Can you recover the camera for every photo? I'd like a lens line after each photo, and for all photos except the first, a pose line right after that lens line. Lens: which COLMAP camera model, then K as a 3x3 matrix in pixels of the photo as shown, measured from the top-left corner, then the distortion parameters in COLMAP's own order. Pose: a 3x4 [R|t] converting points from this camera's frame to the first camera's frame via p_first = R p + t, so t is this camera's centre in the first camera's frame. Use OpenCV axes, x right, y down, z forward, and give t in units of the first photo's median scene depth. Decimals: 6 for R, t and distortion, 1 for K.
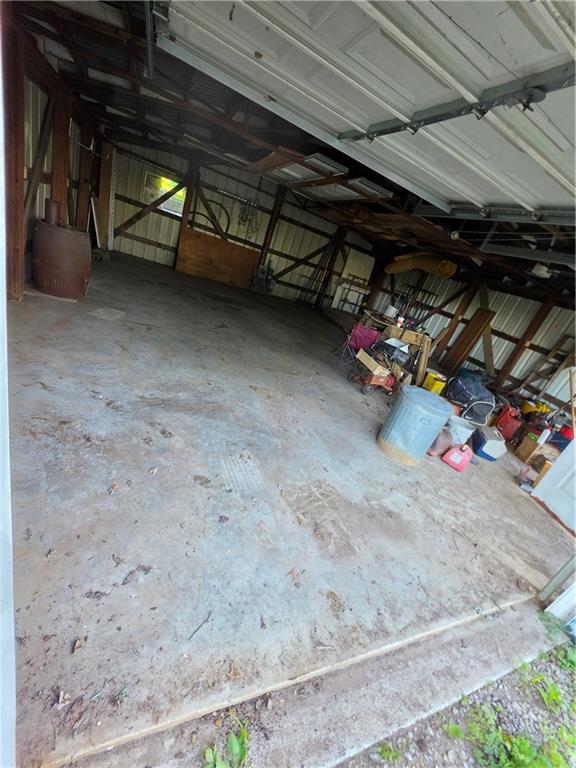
lens RADIAL K [[308.2, 0, 287.9], [0, 308.2, 382.8], [0, 0, 1]] dist [-0.002369, 0.000624]
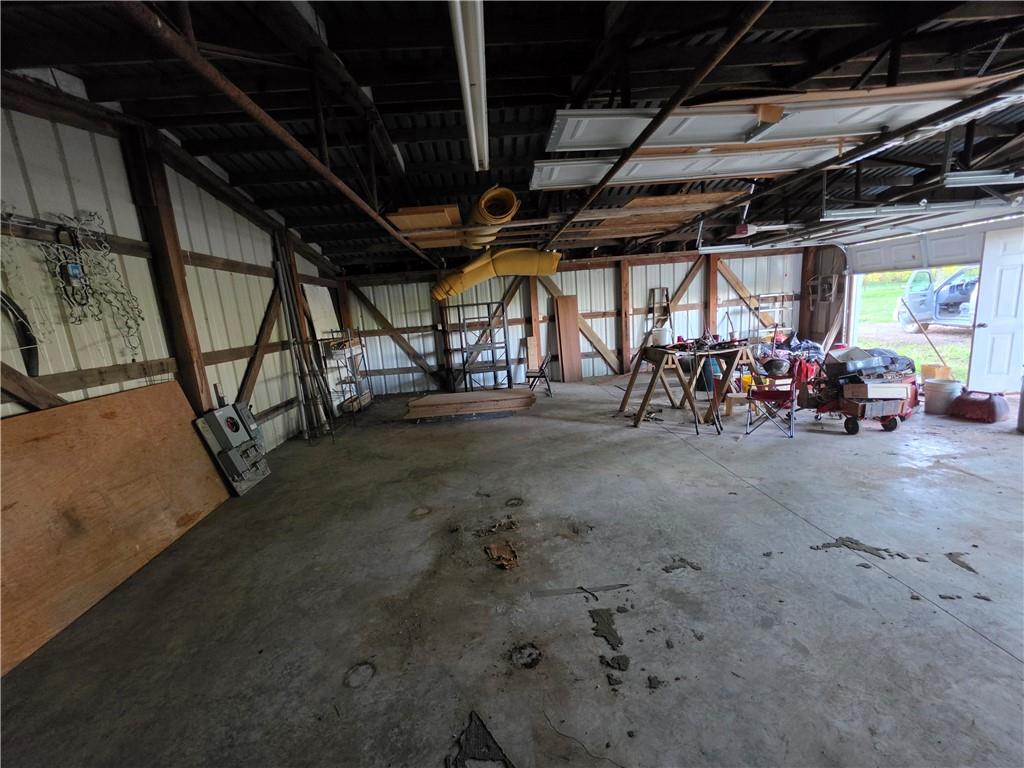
lens RADIAL K [[411.0, 0, 511.9], [0, 411.0, 383.6], [0, 0, 1]] dist [-0.002369, 0.000624]
pose [[0.277019, -0.489984, 0.826544, -0.343781], [0.527418, 0.796578, 0.295454, -0.378093], [-0.803175, 0.354088, 0.479094, 0.565430]]
